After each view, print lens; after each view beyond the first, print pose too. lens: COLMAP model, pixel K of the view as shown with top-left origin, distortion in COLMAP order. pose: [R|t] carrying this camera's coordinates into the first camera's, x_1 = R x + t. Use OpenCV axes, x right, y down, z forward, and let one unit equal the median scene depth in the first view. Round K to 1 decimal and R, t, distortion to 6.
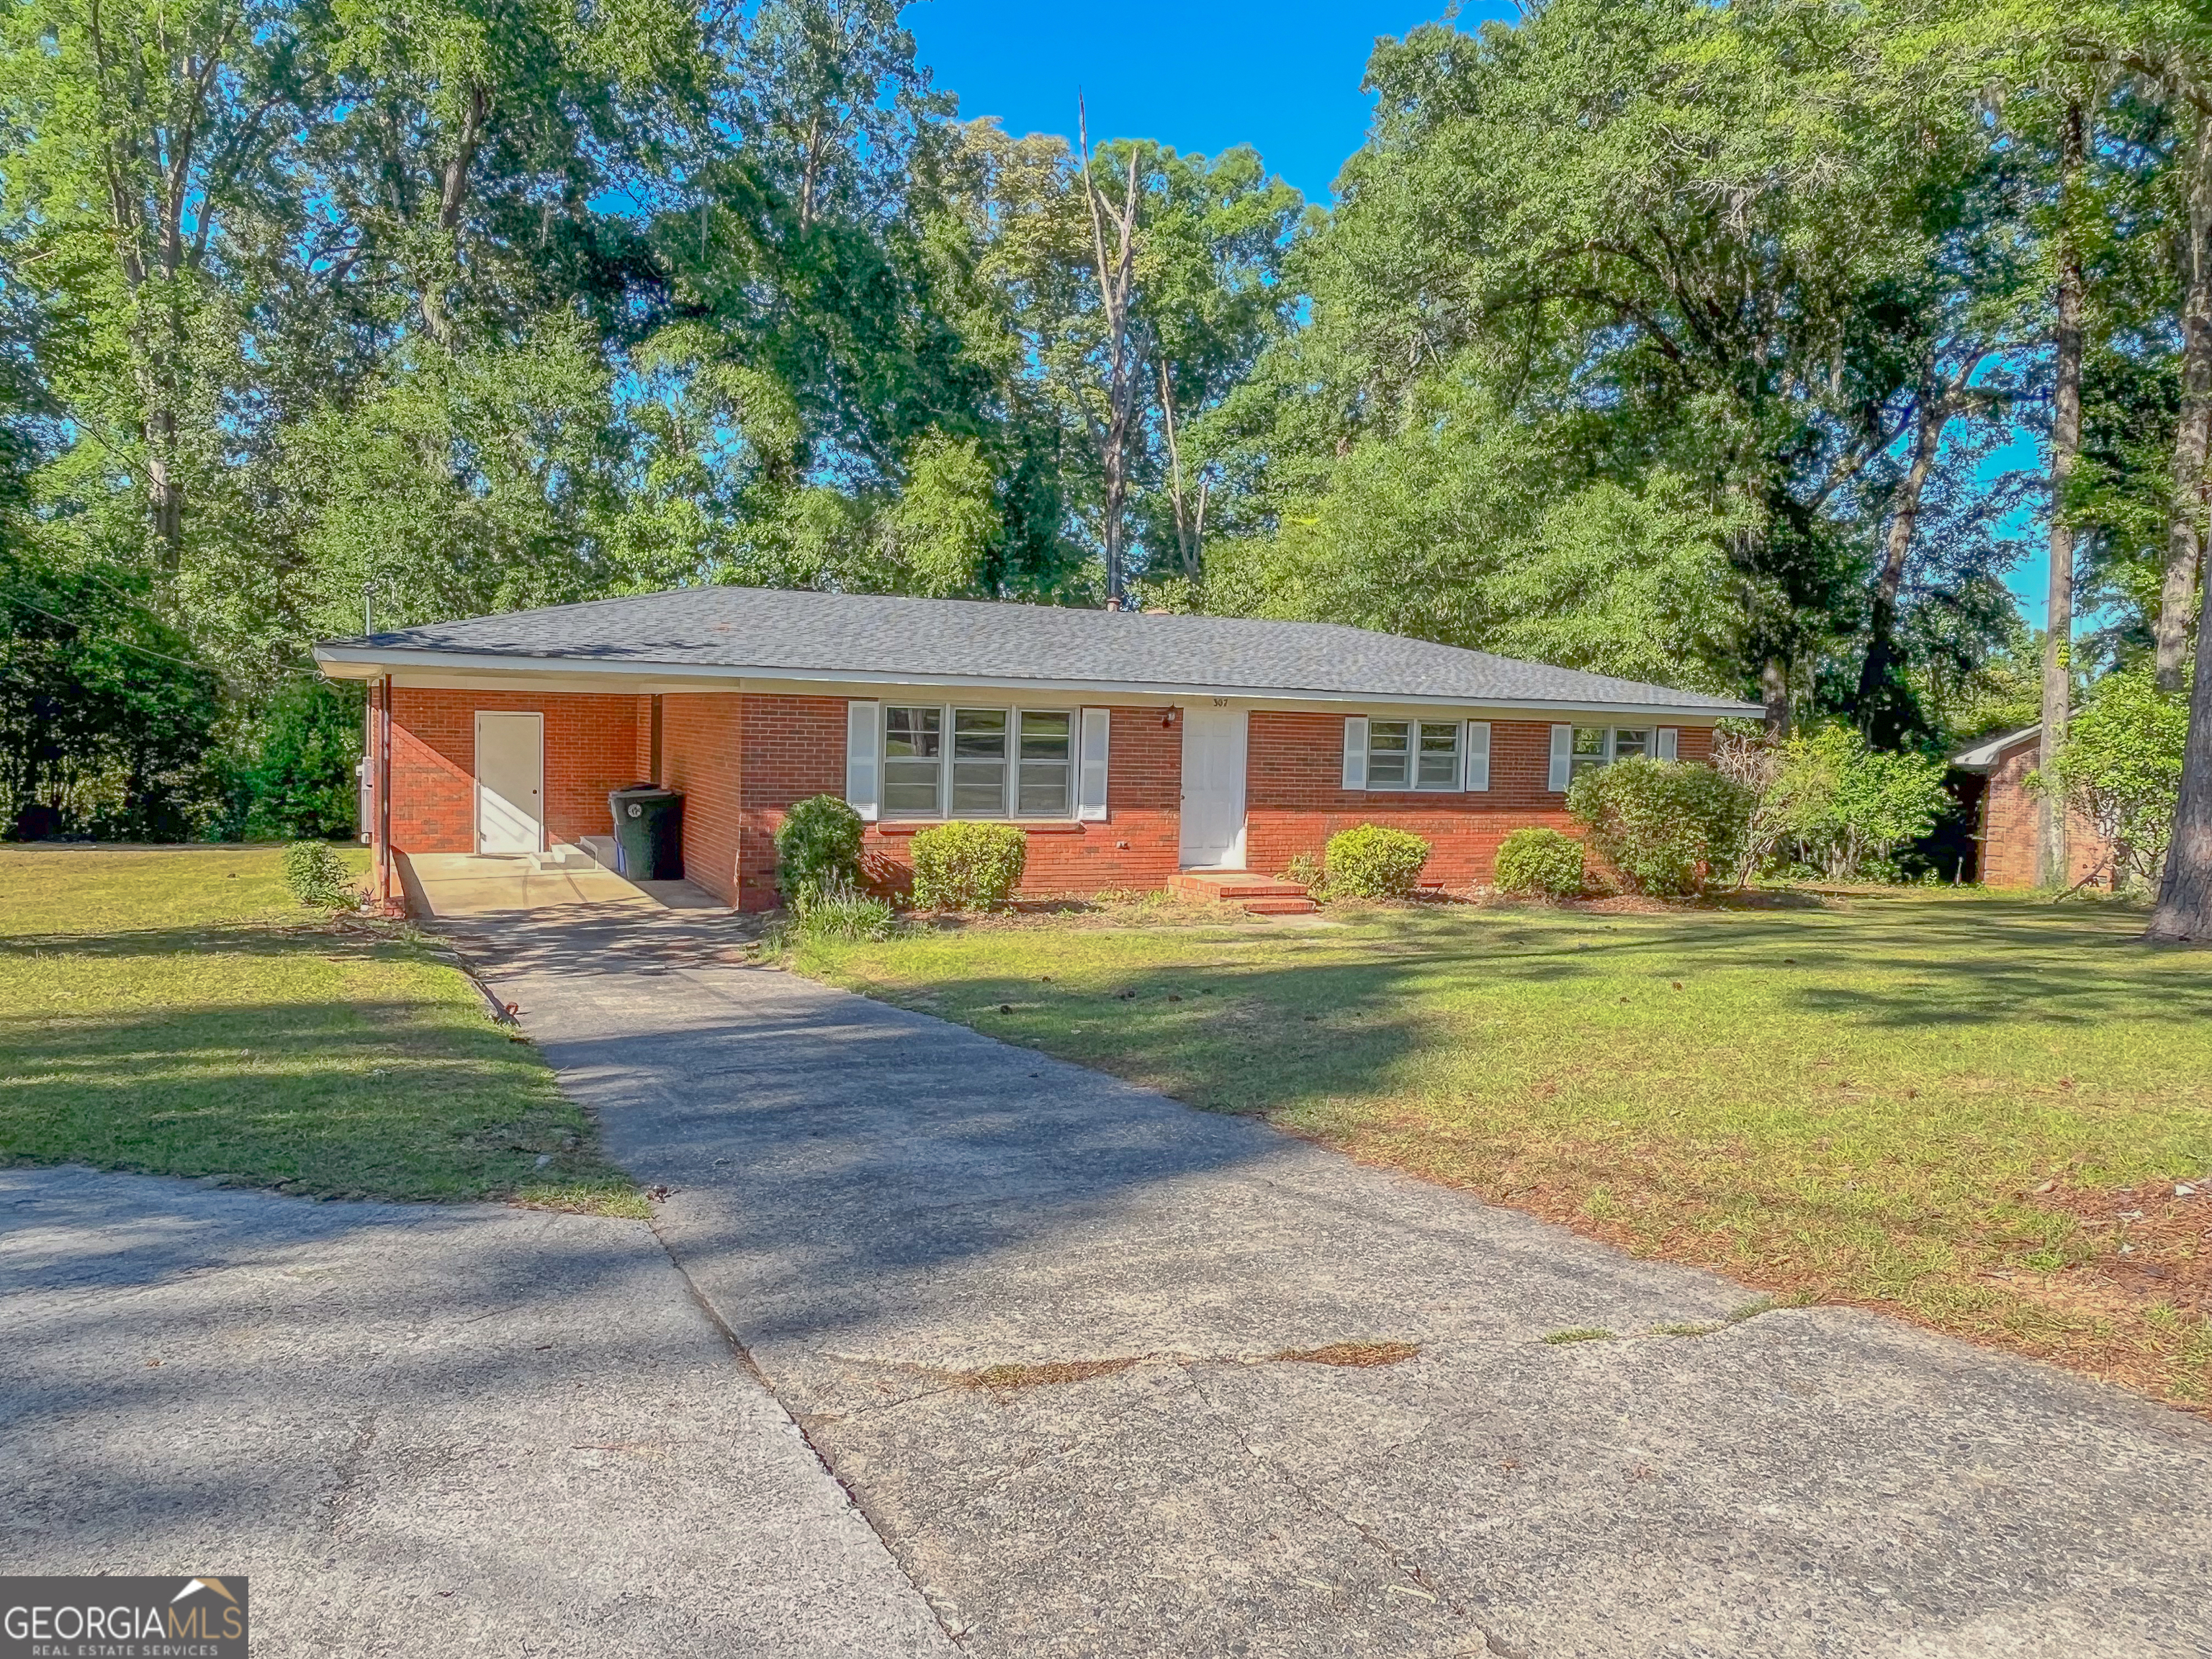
lens RADIAL K [[1476.6, 0, 1109.2], [0, 1476.6, 837.1], [0, 0, 1]] dist [-0.000080, -0.001253]
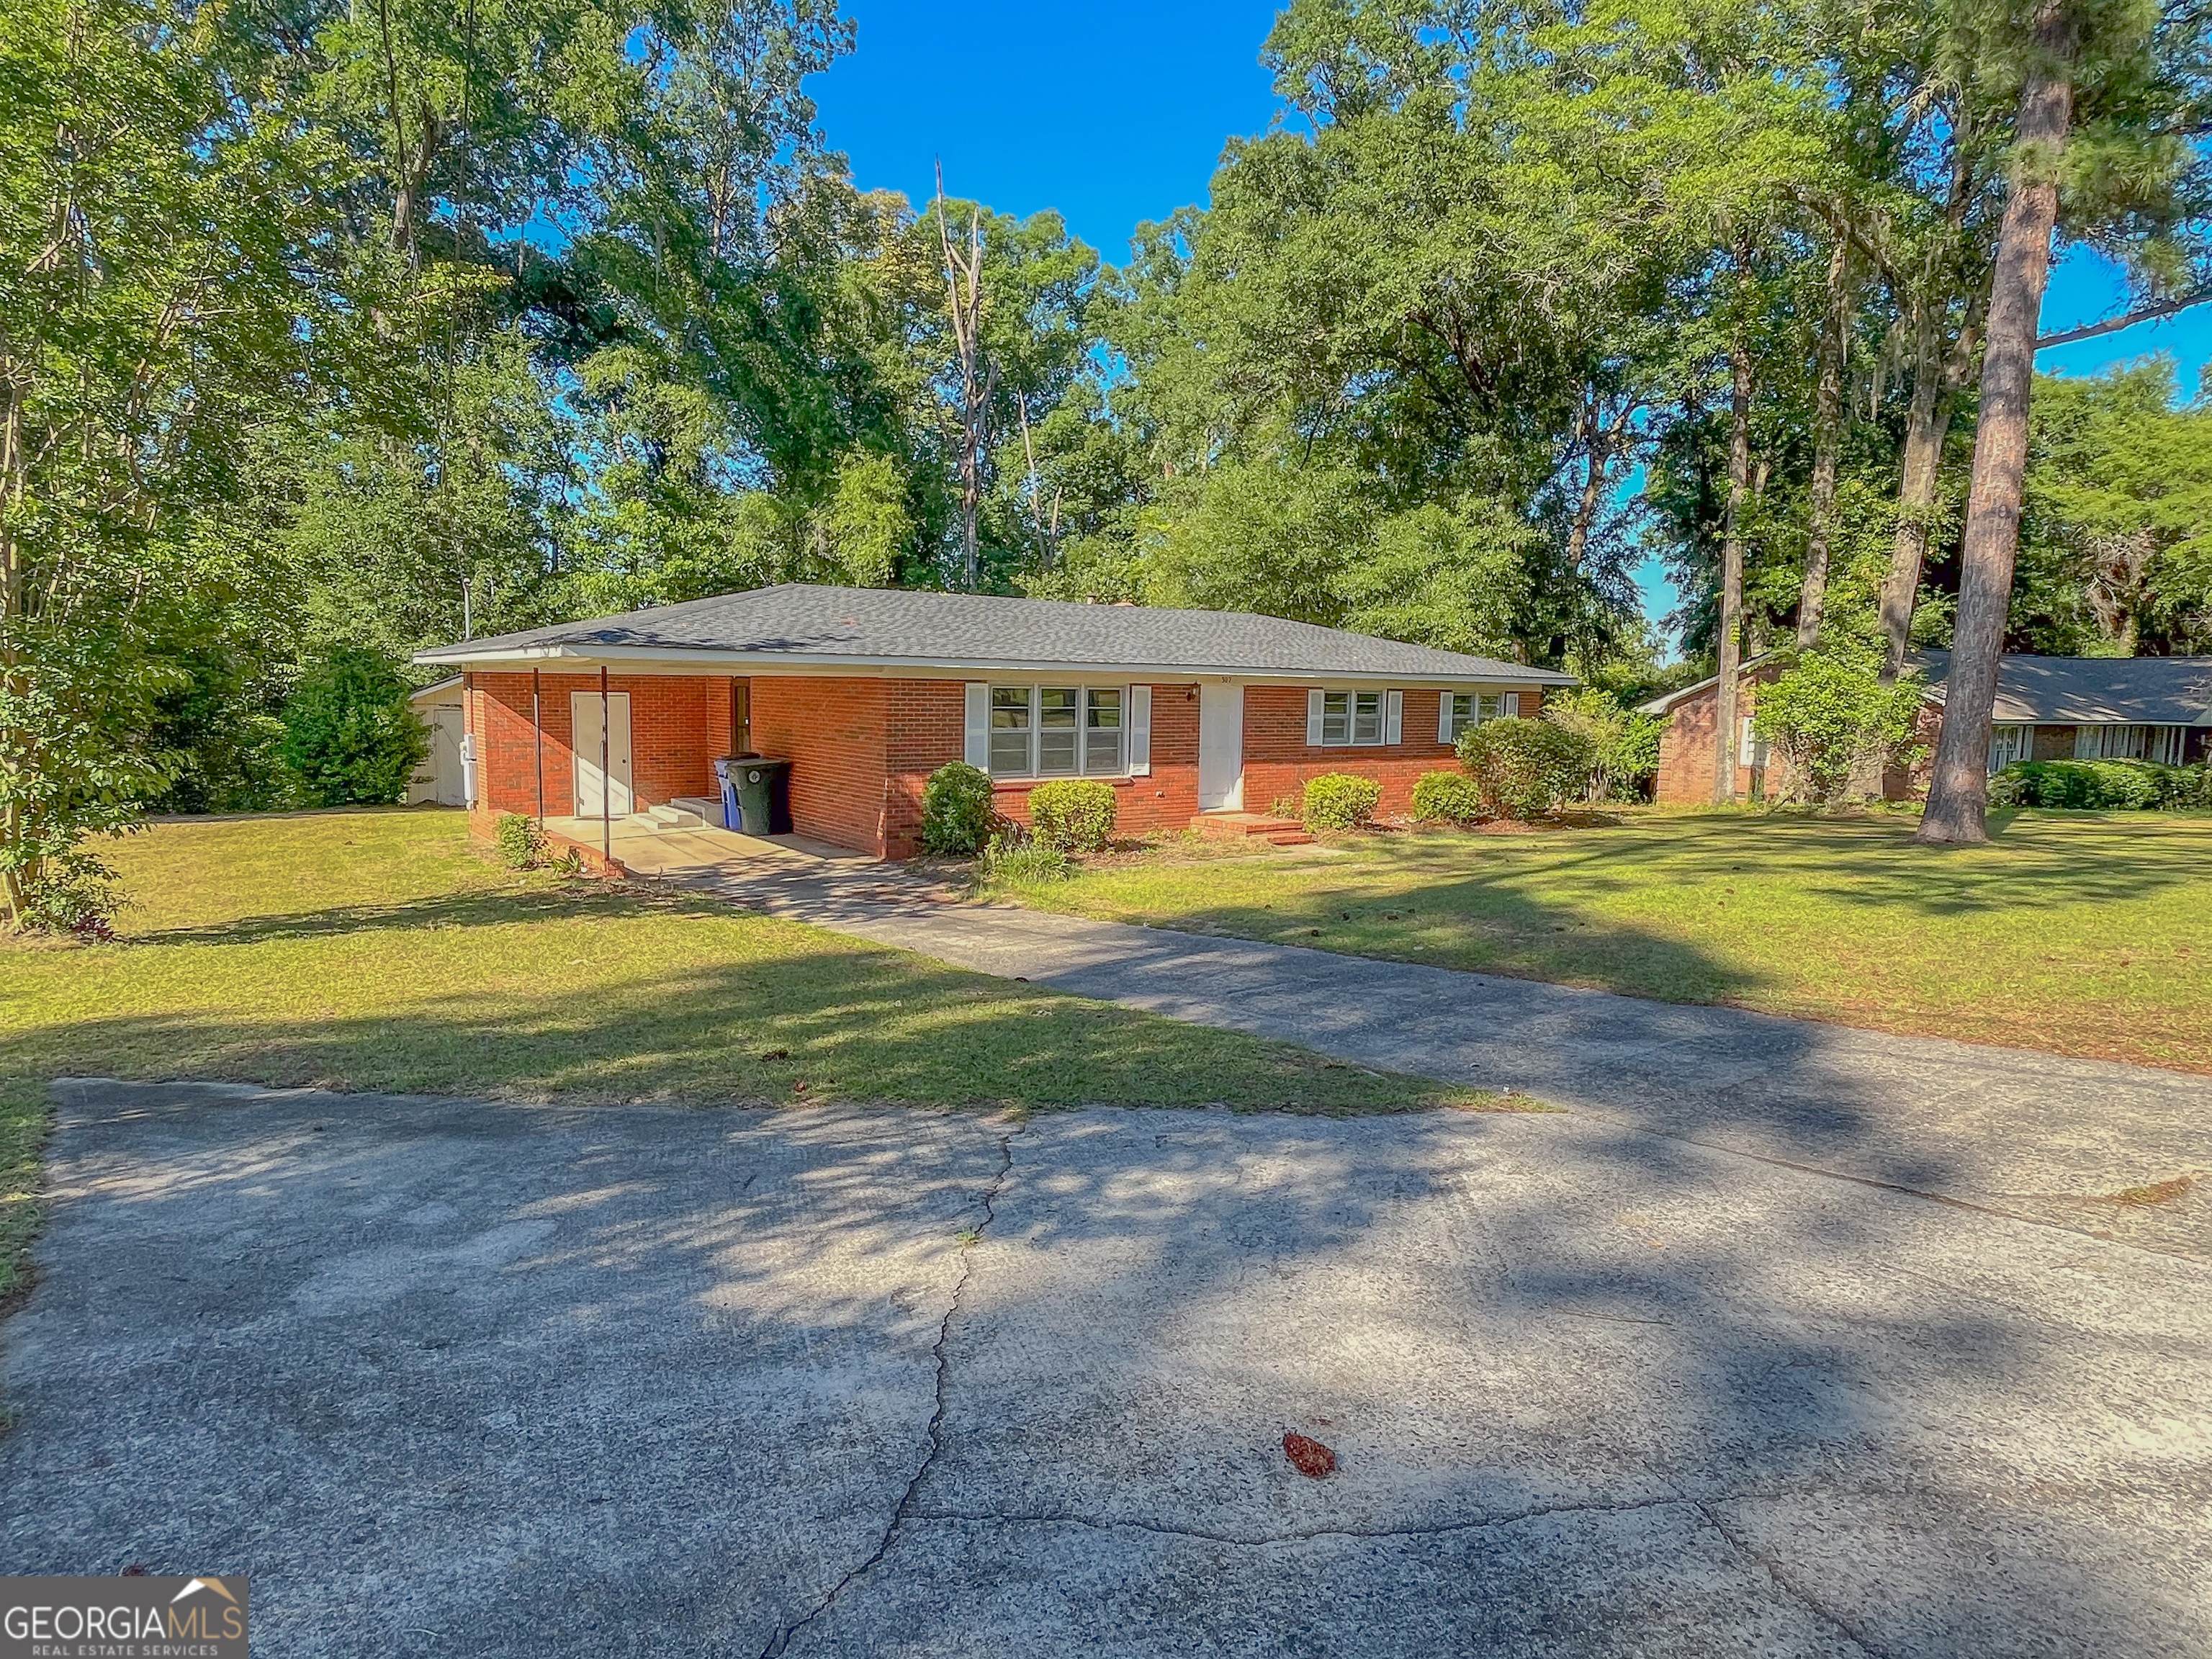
lens RADIAL K [[1193.6, 0, 1111.9], [0, 1193.6, 830.7], [0, 0, 1]] dist [-0.001869, -0.001856]
pose [[0.981944, -0.034136, 0.186064, -0.172252], [0.025499, 0.998492, 0.048614, -0.010962], [-0.187443, -0.042992, 0.981334, 0.005953]]
